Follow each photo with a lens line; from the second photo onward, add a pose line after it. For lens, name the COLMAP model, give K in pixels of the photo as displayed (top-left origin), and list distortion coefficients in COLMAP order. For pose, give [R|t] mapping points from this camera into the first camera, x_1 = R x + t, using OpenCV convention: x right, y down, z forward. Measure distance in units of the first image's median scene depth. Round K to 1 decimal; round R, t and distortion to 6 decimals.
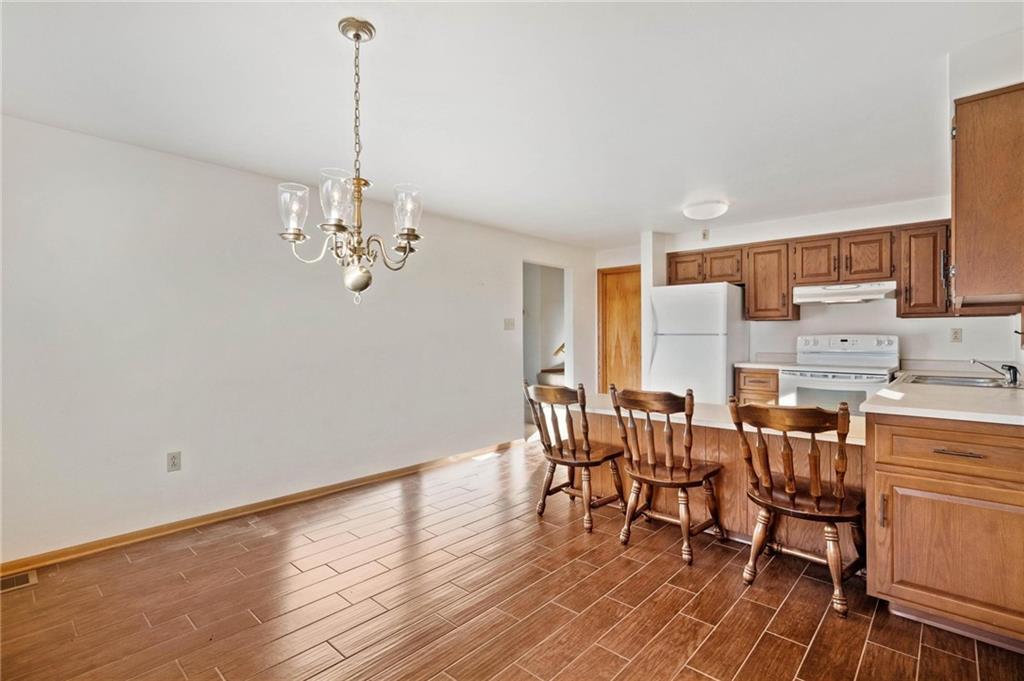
lens RADIAL K [[487.8, 0, 512.0], [0, 487.8, 340.5], [0, 0, 1]] dist [-0.001840, 0.000536]
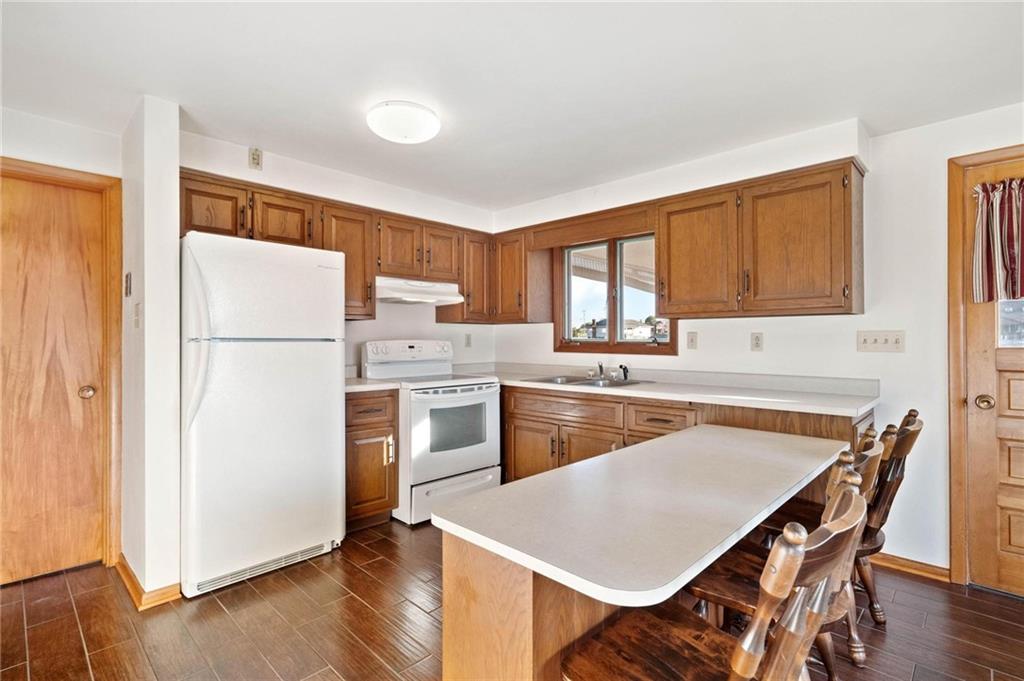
lens RADIAL K [[487.8, 0, 512.0], [0, 487.8, 340.5], [0, 0, 1]] dist [-0.001840, 0.000536]
pose [[0.026878, -0.001141, 0.999638, -0.166257], [0.007082, 0.999974, 0.000951, -0.011169], [-0.999614, 0.007054, 0.026886, 0.819876]]
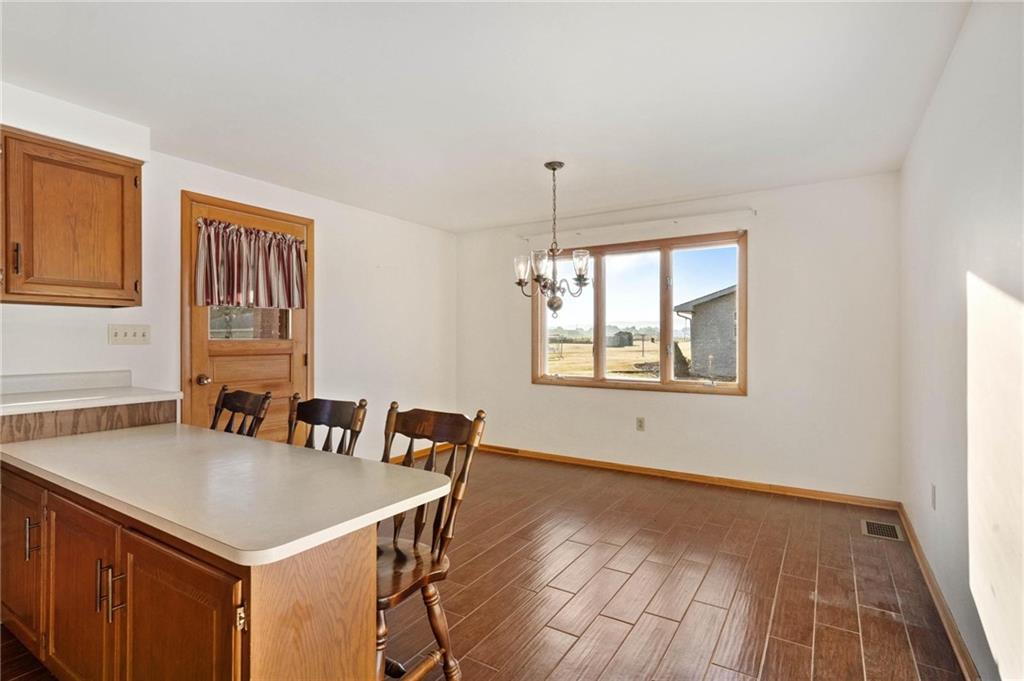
lens RADIAL K [[487.8, 0, 512.0], [0, 487.8, 340.5], [0, 0, 1]] dist [-0.001840, 0.000536]
pose [[-0.986531, 0.005078, -0.163497, 0.054296], [0.003764, 0.999958, 0.008343, -0.001916], [0.163533, 0.007615, -0.986509, 1.109133]]
